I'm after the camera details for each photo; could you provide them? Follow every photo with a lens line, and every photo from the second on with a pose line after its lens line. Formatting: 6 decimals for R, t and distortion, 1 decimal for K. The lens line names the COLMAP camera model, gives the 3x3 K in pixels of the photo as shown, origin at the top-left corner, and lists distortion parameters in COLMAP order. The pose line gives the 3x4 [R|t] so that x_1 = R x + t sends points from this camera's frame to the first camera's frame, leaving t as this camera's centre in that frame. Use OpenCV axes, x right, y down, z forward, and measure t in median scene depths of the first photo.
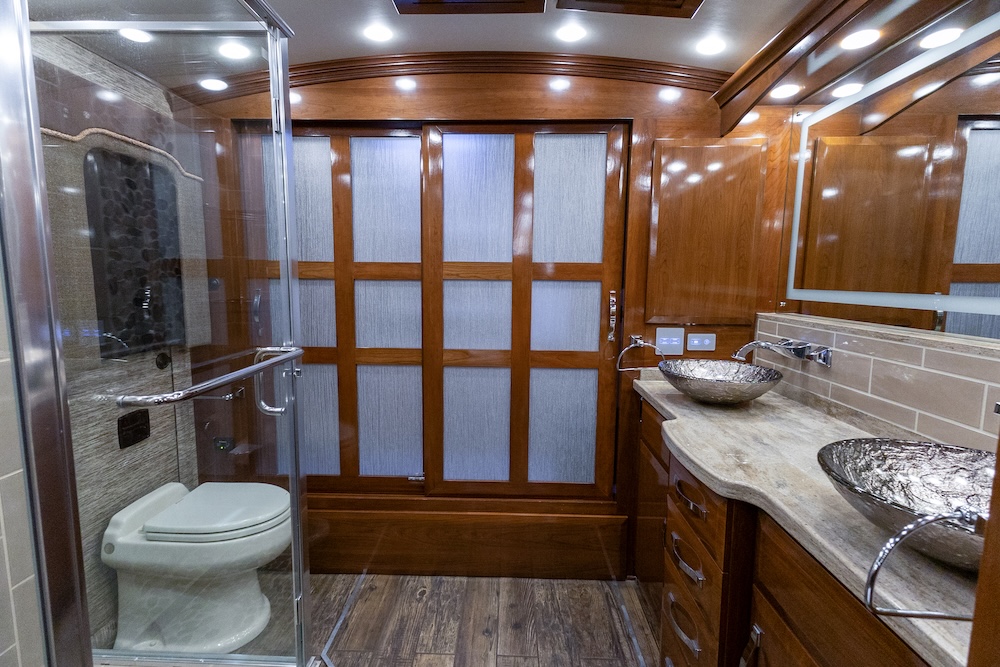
lens RADIAL K [[457.9, 0, 495.3], [0, 457.9, 332.2], [0, 0, 1]] dist [0.029628, -0.009093]
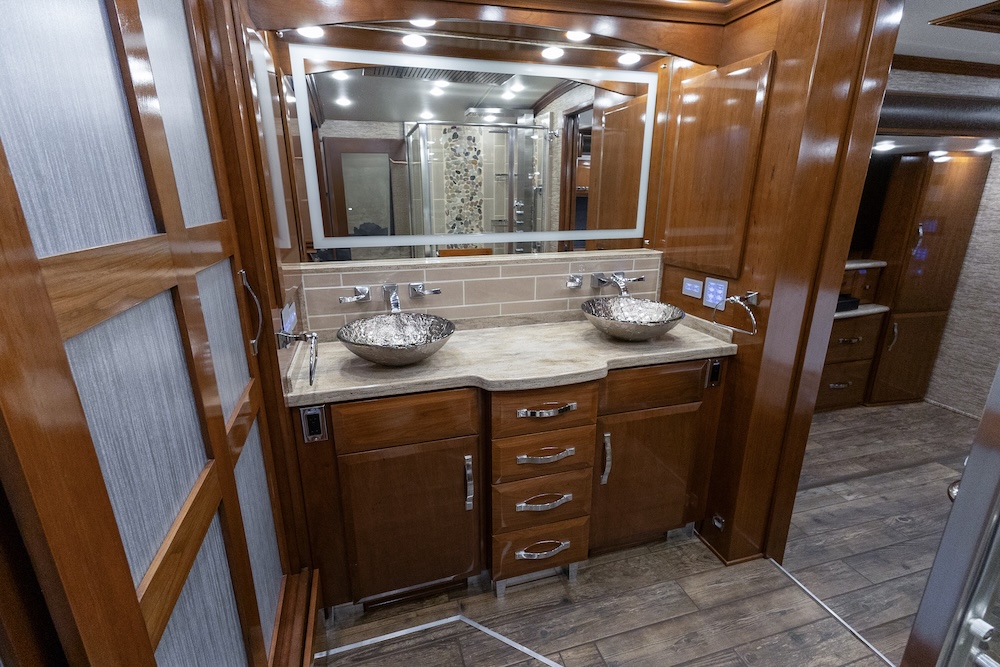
lens RADIAL K [[457.9, 0, 495.3], [0, 457.9, 332.2], [0, 0, 1]] dist [0.029628, -0.009093]
pose [[-0.316786, -0.281866, 0.905648, -0.480038], [0.113951, 0.936599, 0.331358, -0.217363], [-0.941627, 0.208169, -0.264583, 1.113198]]
